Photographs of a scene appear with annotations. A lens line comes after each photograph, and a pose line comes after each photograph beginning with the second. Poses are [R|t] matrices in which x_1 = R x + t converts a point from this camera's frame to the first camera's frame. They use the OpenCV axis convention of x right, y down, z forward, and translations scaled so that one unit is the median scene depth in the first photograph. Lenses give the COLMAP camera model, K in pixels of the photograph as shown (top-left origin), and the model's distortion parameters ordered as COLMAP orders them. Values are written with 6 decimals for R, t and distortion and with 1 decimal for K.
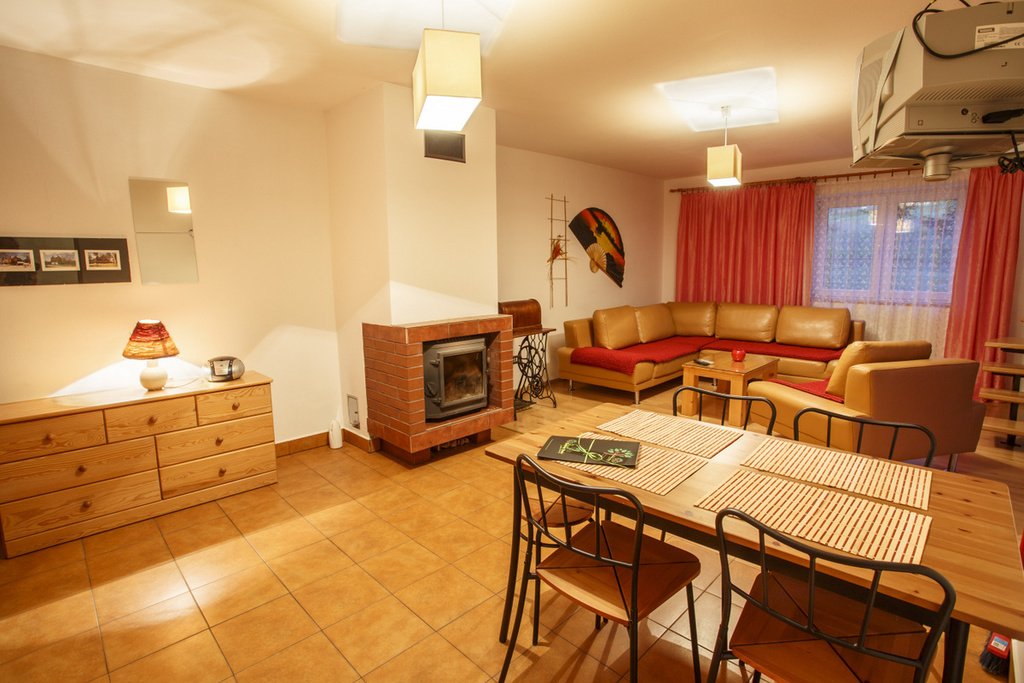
lens RADIAL K [[511.7, 0, 512.0], [0, 511.7, 341.5], [0, 0, 1]] dist [-0.080902, 0.038170]
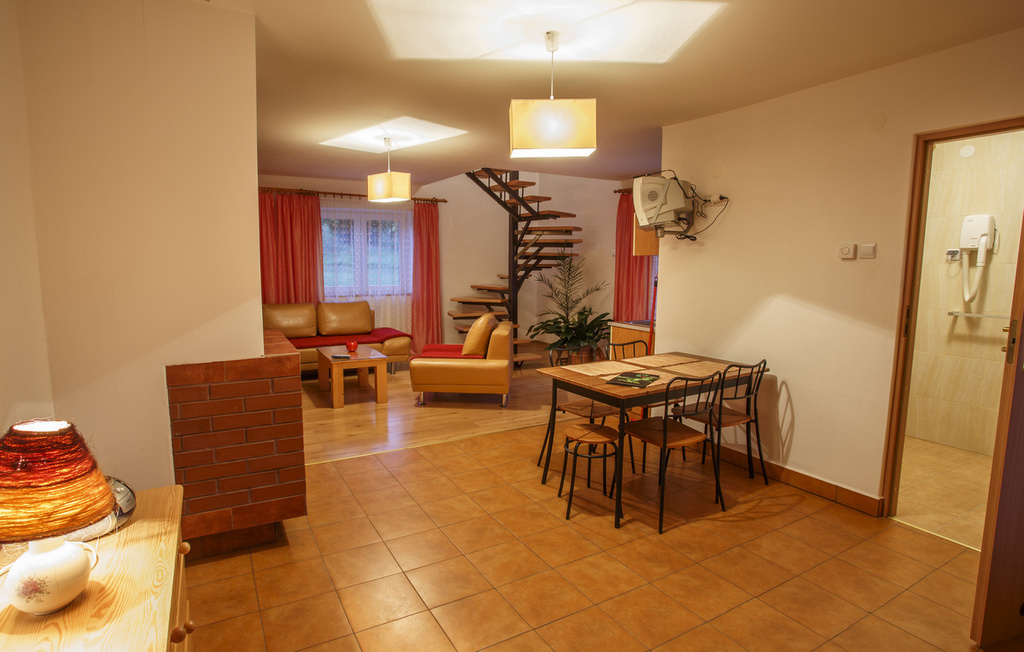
lens RADIAL K [[530.6, 0, 512.0], [0, 530.6, 326.0], [0, 0, 1]] dist [-0.033165, 0.000049]
pose [[0.250845, -0.105741, 0.962235, -0.591307], [0.135461, 0.988070, 0.073267, -0.055428], [-0.958503, 0.111967, 0.262176, 0.319876]]
